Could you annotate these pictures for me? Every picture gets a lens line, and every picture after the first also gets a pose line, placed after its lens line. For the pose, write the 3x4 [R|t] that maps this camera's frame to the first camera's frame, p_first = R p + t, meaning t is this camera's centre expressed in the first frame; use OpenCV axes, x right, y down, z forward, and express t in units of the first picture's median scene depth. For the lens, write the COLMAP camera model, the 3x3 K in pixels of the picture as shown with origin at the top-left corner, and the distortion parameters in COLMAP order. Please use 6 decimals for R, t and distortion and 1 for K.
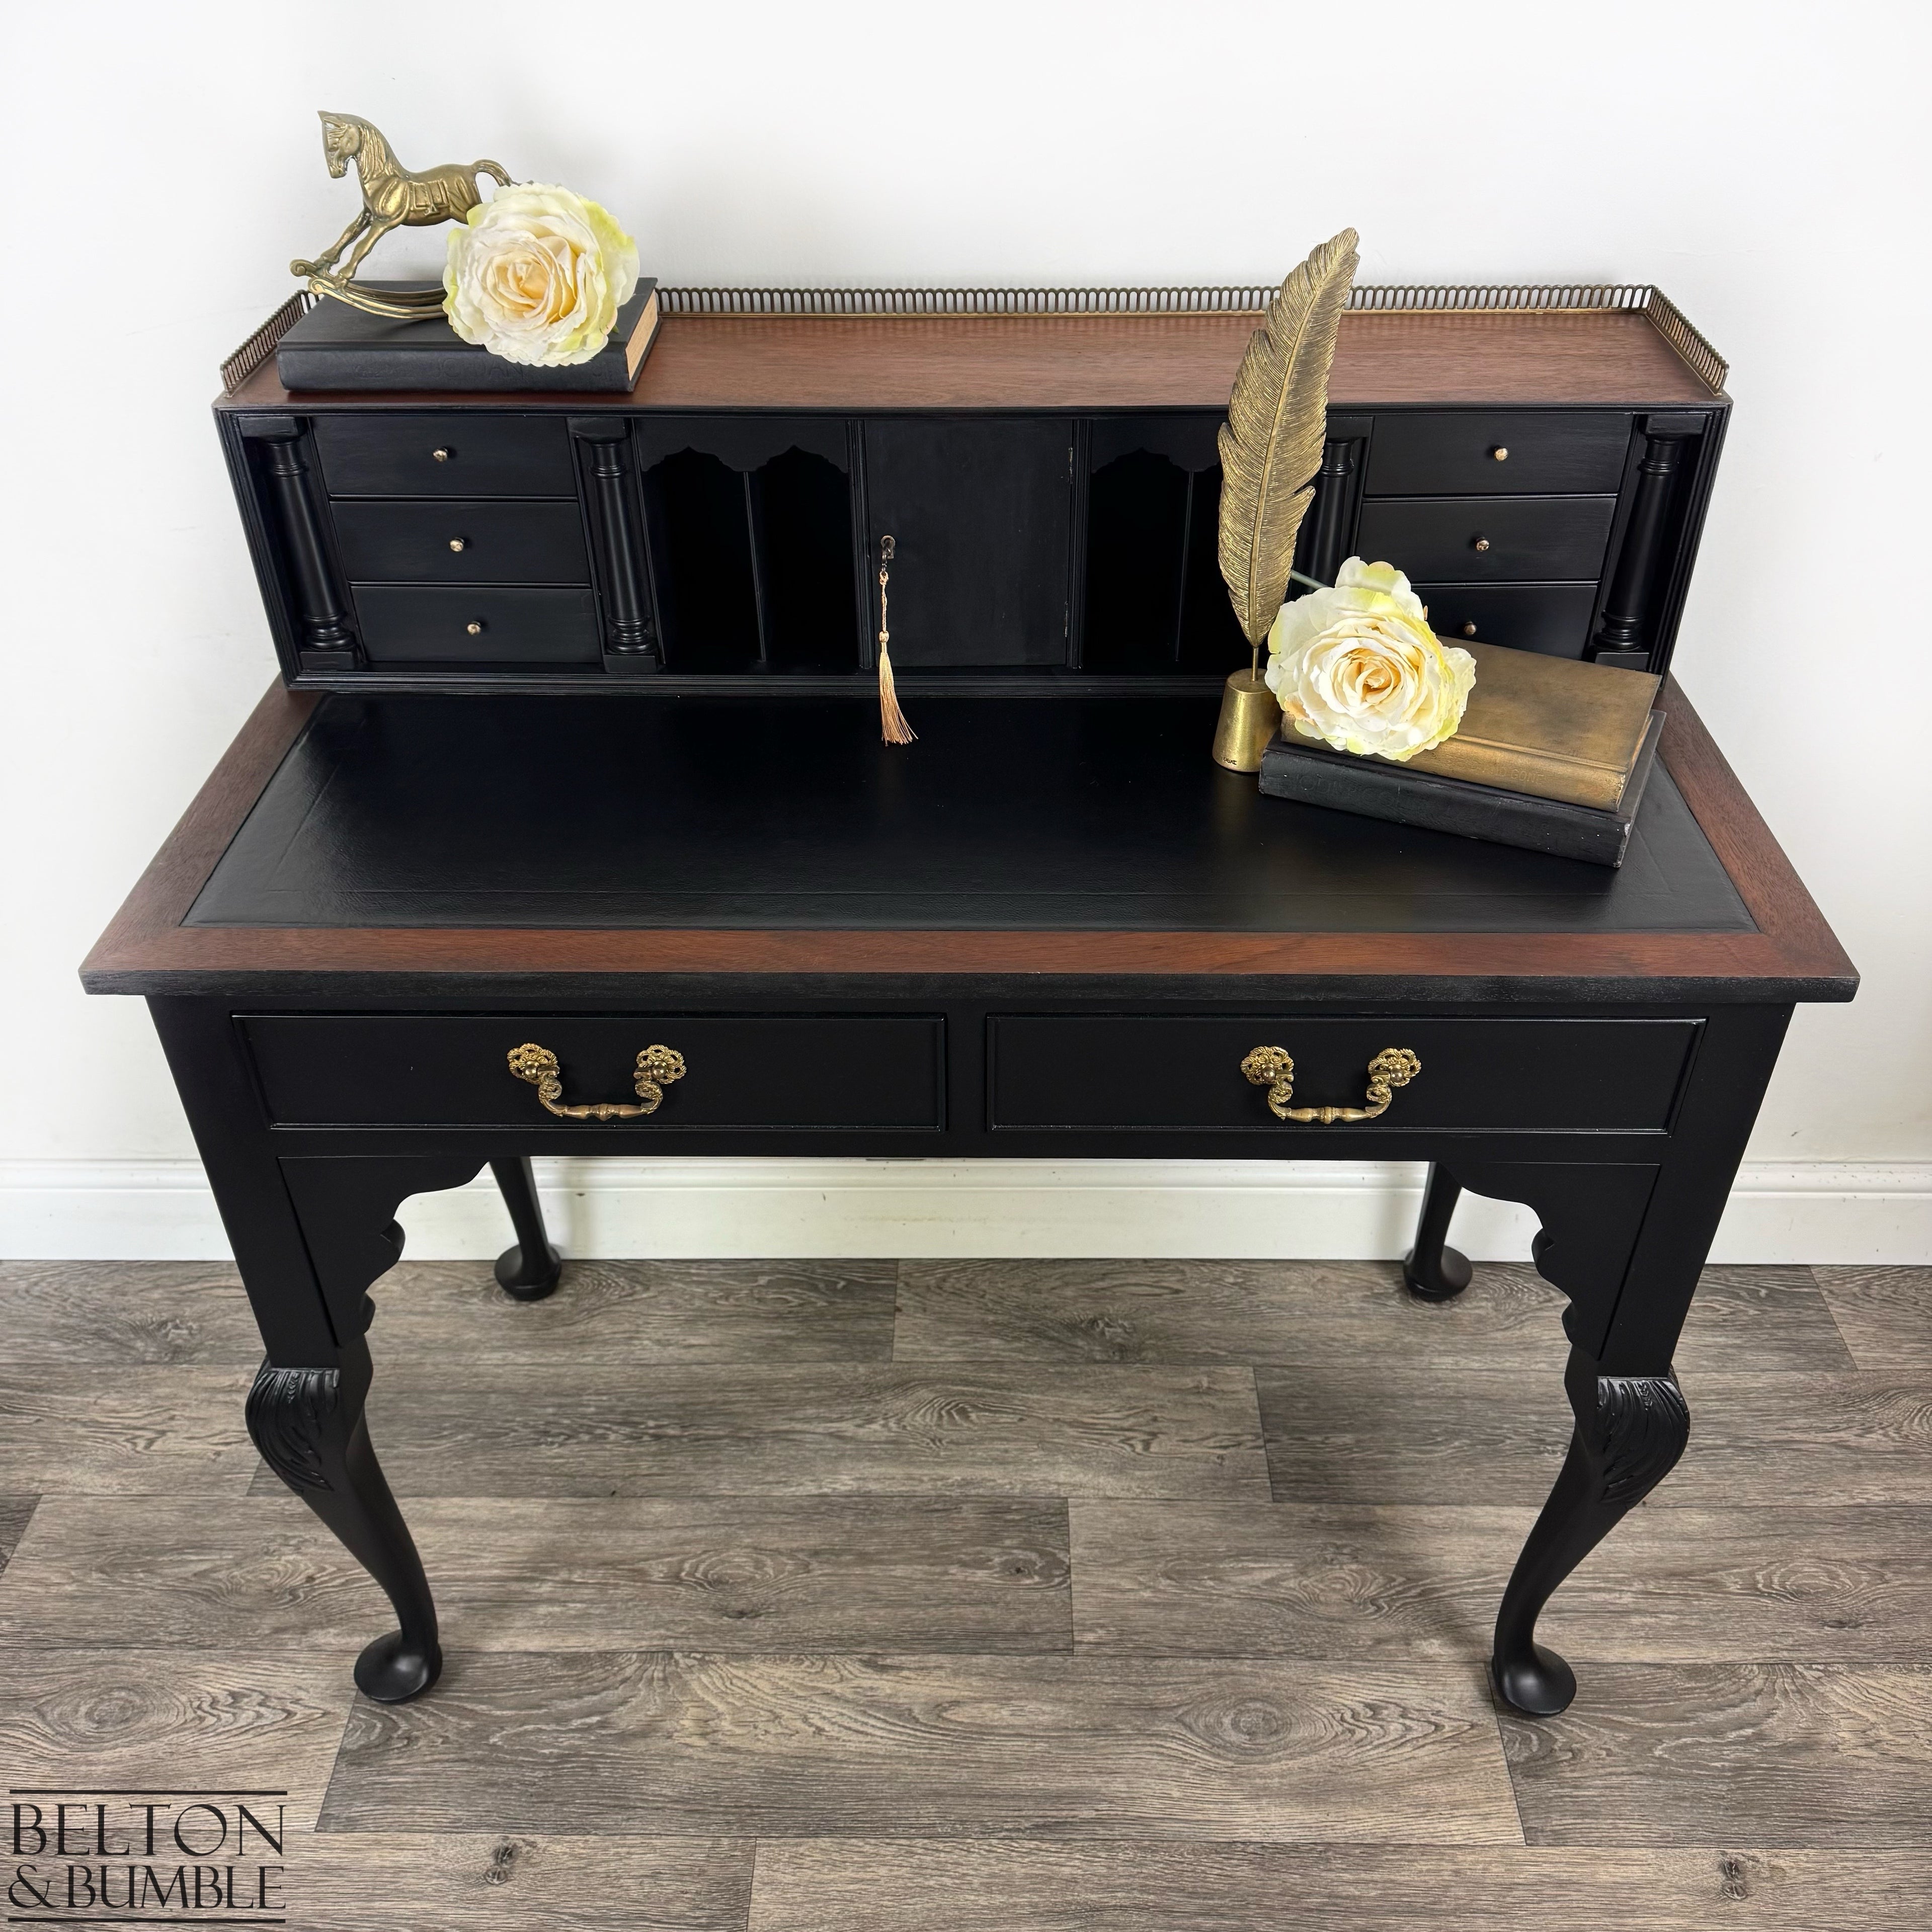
lens RADIAL K [[1909.6, 0, 949.3], [0, 1909.6, 932.8], [0, 0, 1]] dist [0.021974, 0.000000]
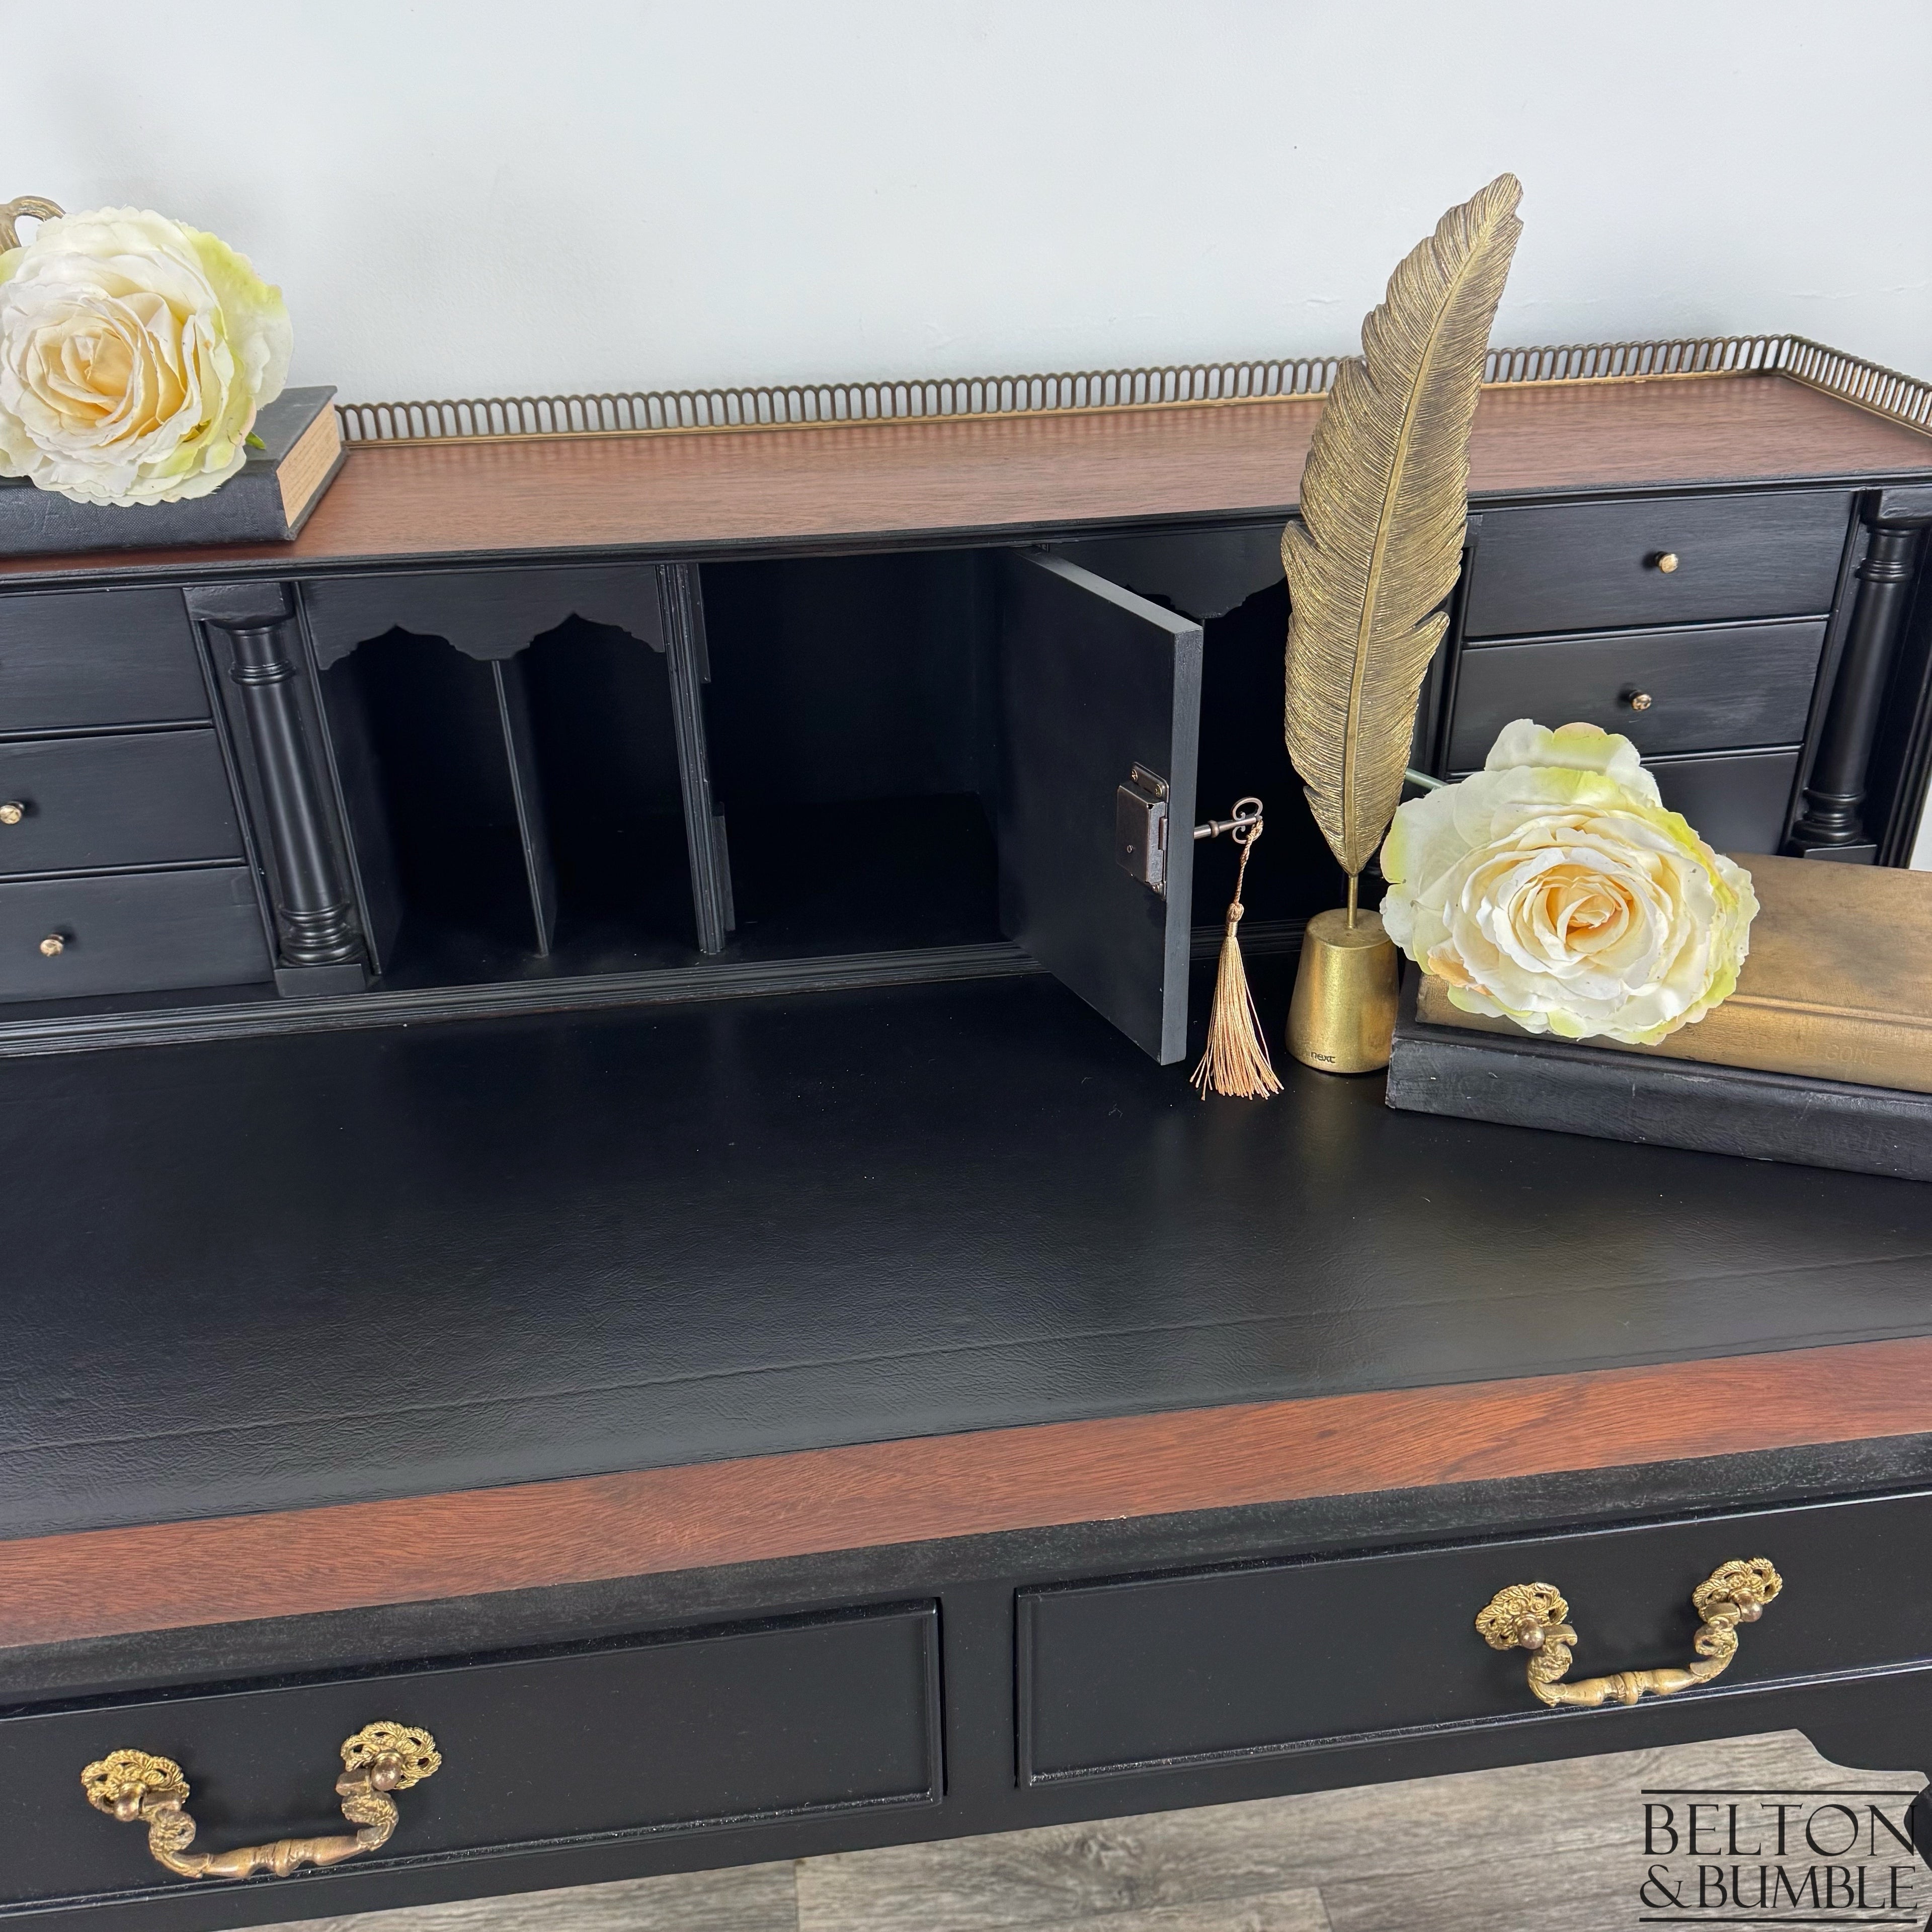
lens RADIAL K [[1751.2, 0, 989.1], [0, 1751.2, 898.2], [0, 0, 1]] dist [-0.008646, 0.017738]
pose [[0.984429, -0.076942, 0.158051, -0.046726], [0.099000, 0.985639, -0.136801, -0.076252], [-0.145256, 0.150318, 0.977909, 0.460611]]
